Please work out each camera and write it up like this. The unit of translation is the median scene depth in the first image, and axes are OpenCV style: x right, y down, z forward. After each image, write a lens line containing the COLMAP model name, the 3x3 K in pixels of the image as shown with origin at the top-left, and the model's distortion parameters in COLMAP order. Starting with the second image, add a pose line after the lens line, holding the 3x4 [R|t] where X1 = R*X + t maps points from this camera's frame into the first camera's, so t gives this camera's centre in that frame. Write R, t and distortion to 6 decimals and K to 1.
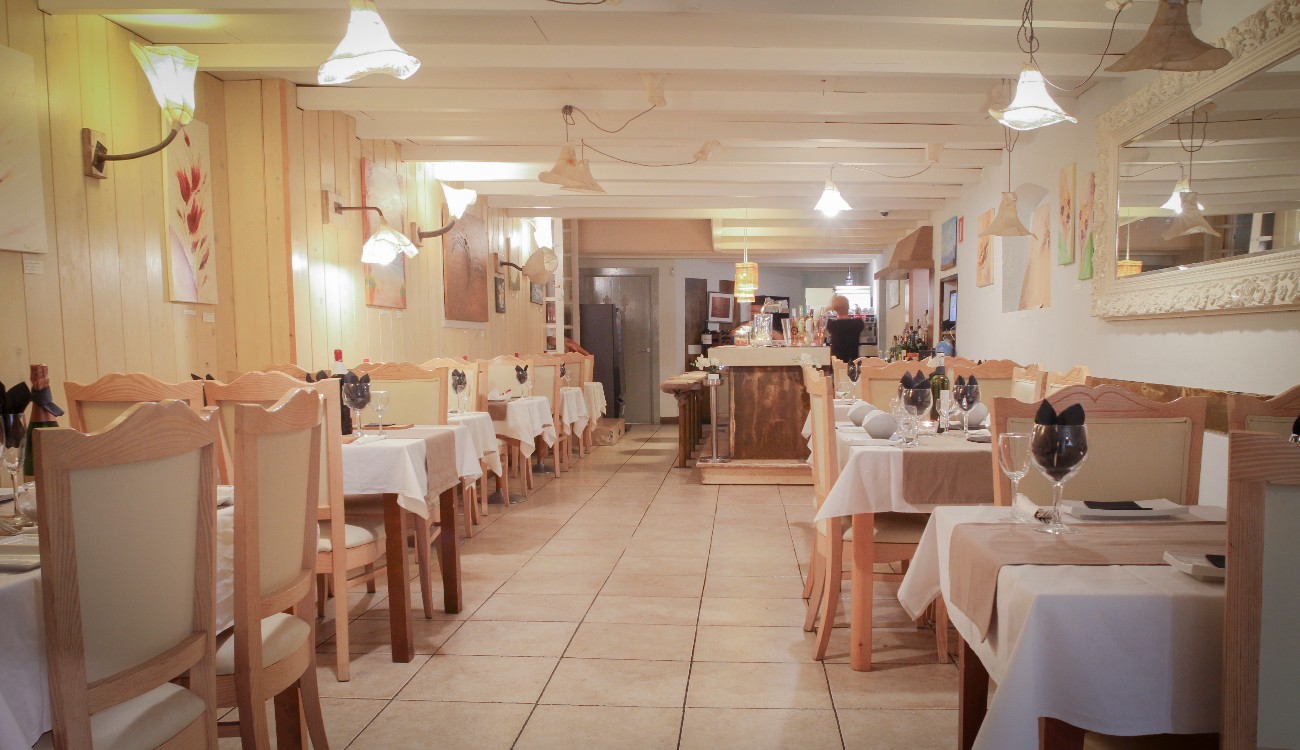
lens RADIAL K [[1047.6, 0, 650.0], [0, 1047.6, 375.0], [0, 0, 1]] dist [0.005028, 0.007139]
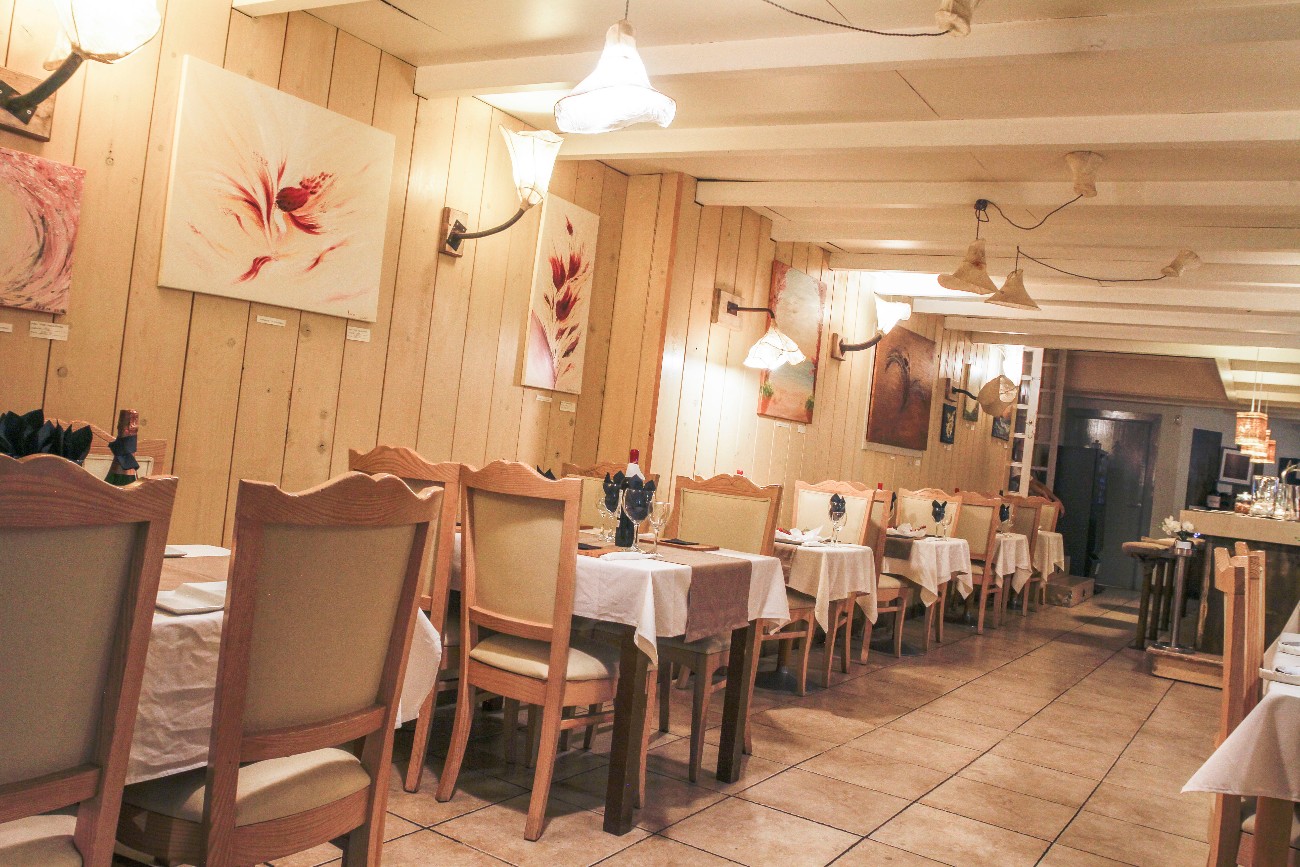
lens RADIAL K [[1031.1, 0, 649.7], [0, 1031.1, 392.4], [0, 0, 1]] dist [-0.091506, 0.108685]
pose [[0.883549, 0.081380, -0.461214, 0.058595], [-0.129342, 0.988888, -0.073293, -0.005301], [0.450124, 0.124412, 0.884257, 0.124821]]
